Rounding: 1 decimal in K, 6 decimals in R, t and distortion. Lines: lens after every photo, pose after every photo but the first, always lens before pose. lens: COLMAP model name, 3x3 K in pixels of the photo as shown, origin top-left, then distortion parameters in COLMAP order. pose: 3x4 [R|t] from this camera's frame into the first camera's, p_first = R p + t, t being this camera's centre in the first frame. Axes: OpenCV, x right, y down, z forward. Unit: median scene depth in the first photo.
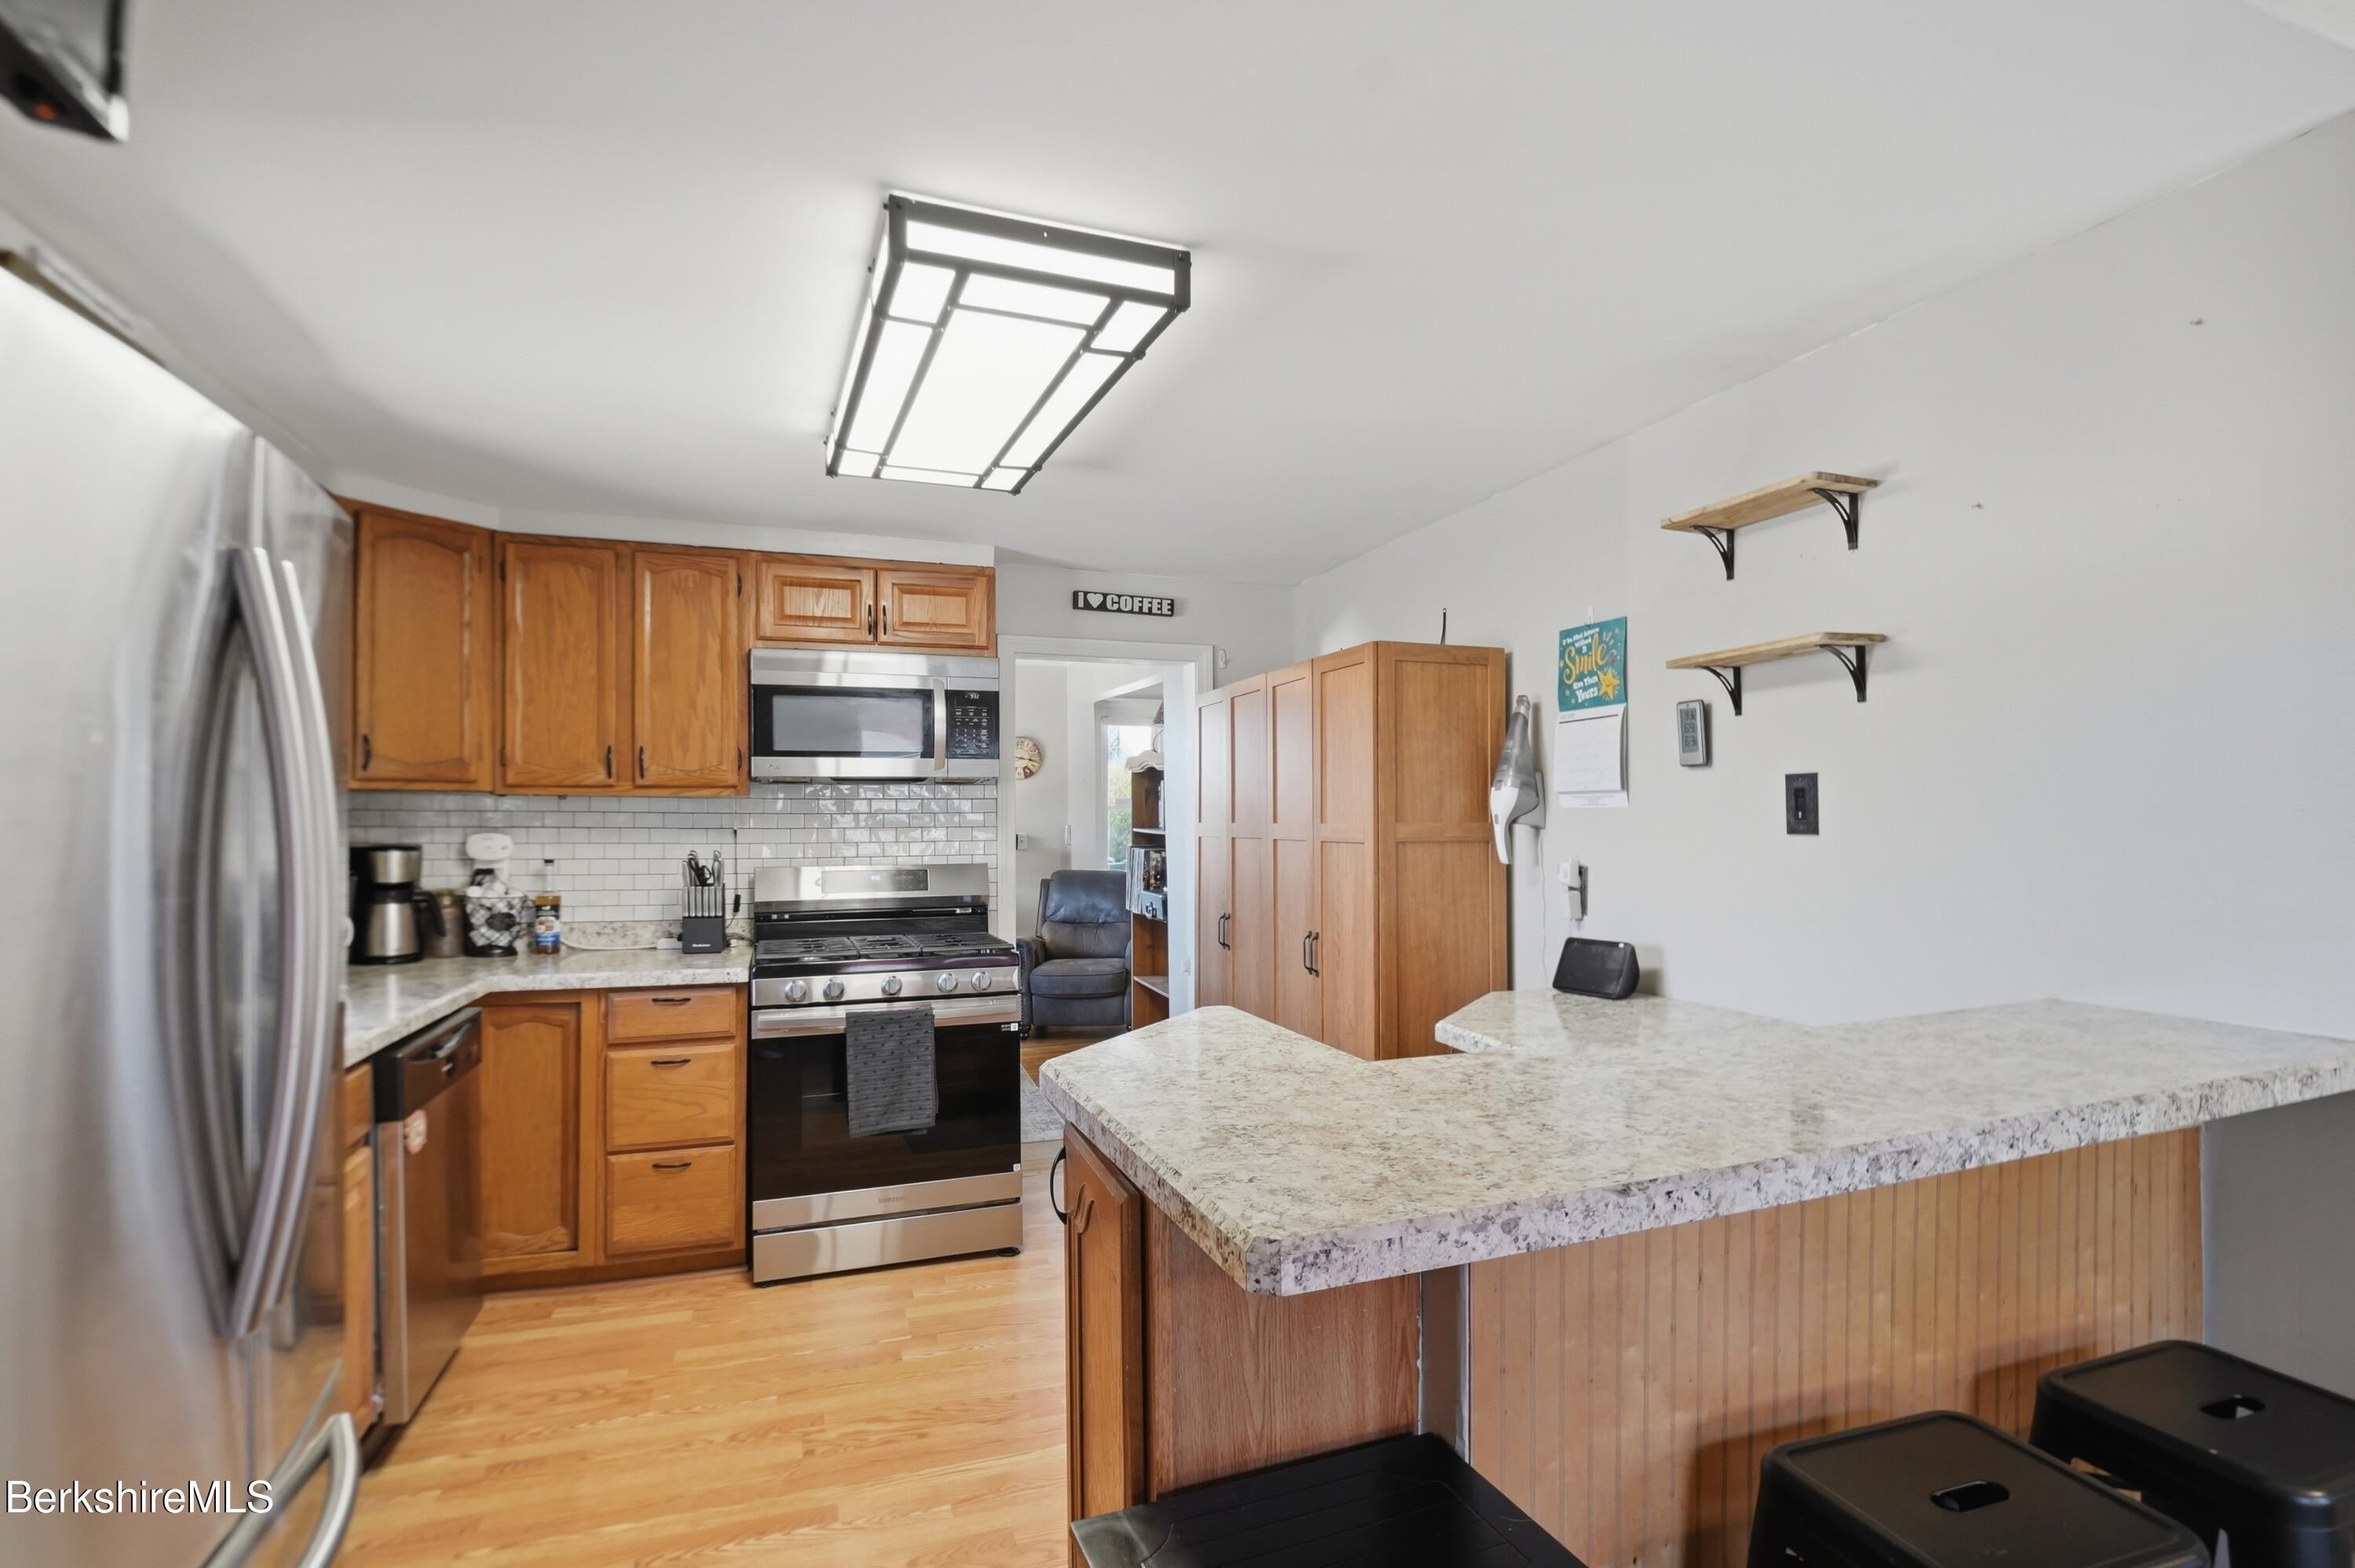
lens RADIAL K [[1229.2, 0, 1283.4], [0, 1229.2, 818.4], [0, 0, 1]] dist [-0.004346, -0.000212]
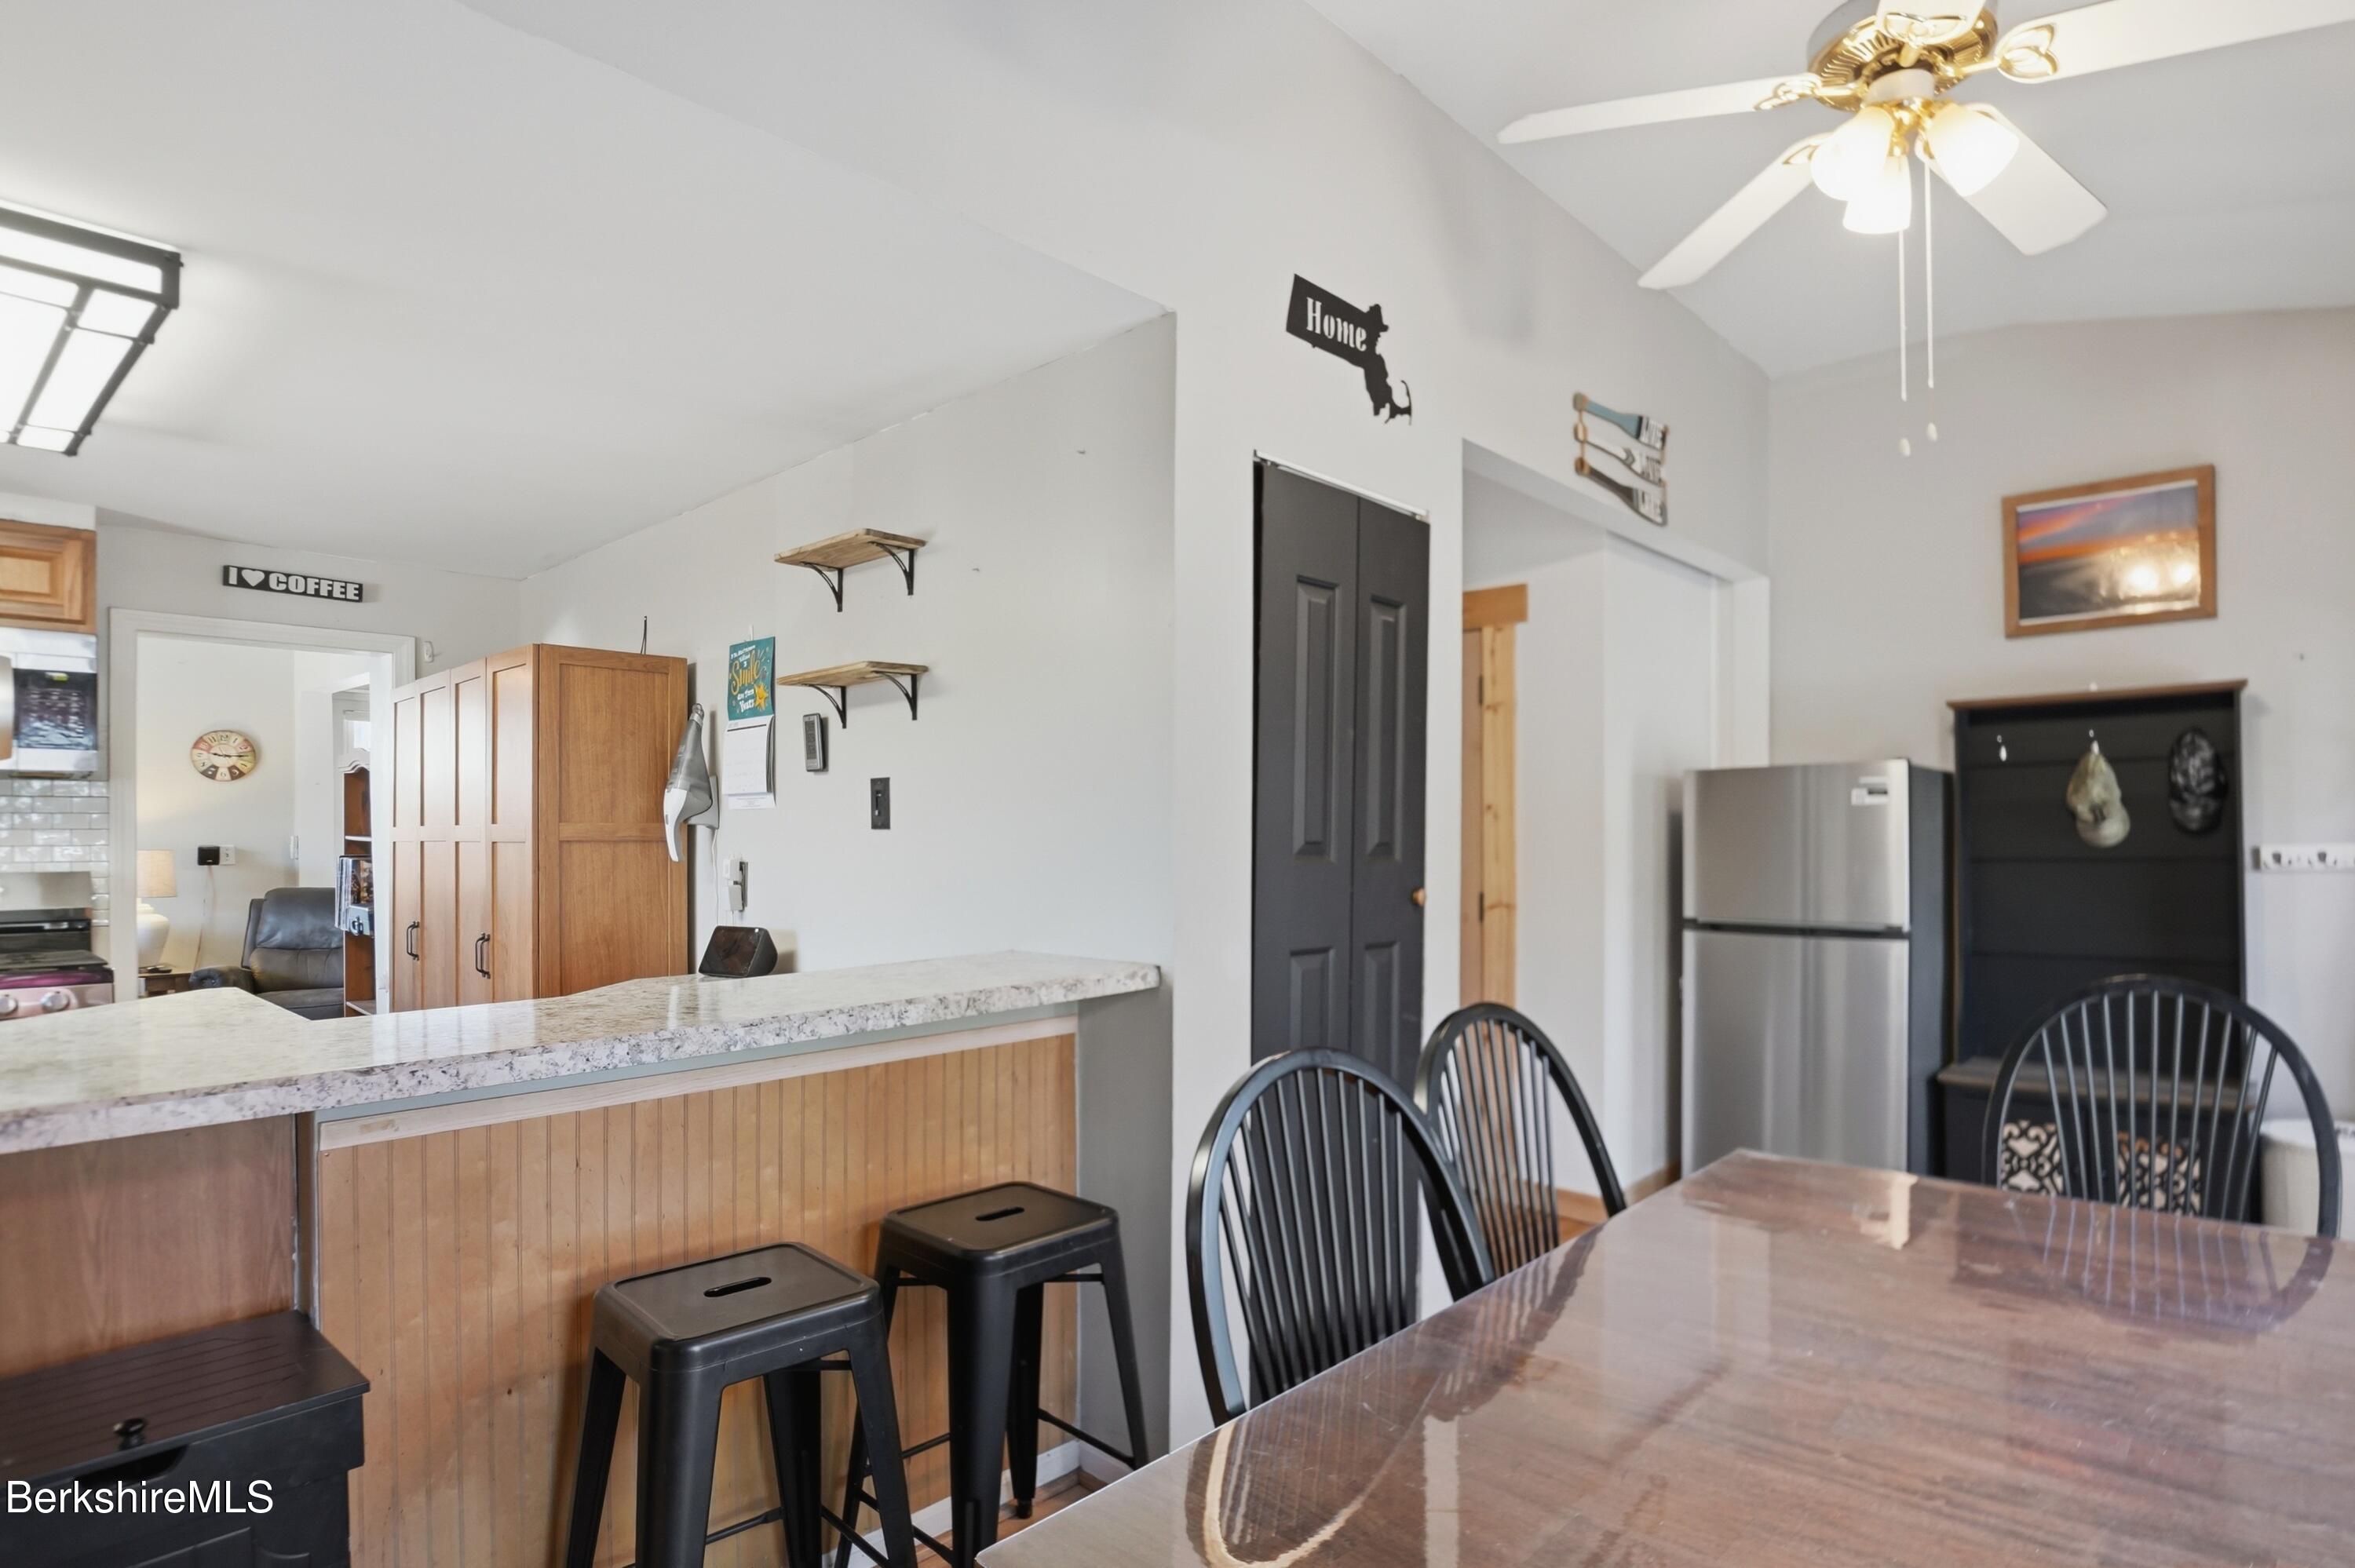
lens RADIAL K [[1243.9, 0, 1285.3], [0, 1243.9, 839.1], [0, 0, 1]] dist [-0.022108, 0.000425]
pose [[0.895658, 0.001024, 0.444742, 0.223987], [-0.001852, 0.999997, 0.001428, 0.019085], [-0.444739, -0.002103, 0.895658, -0.242657]]
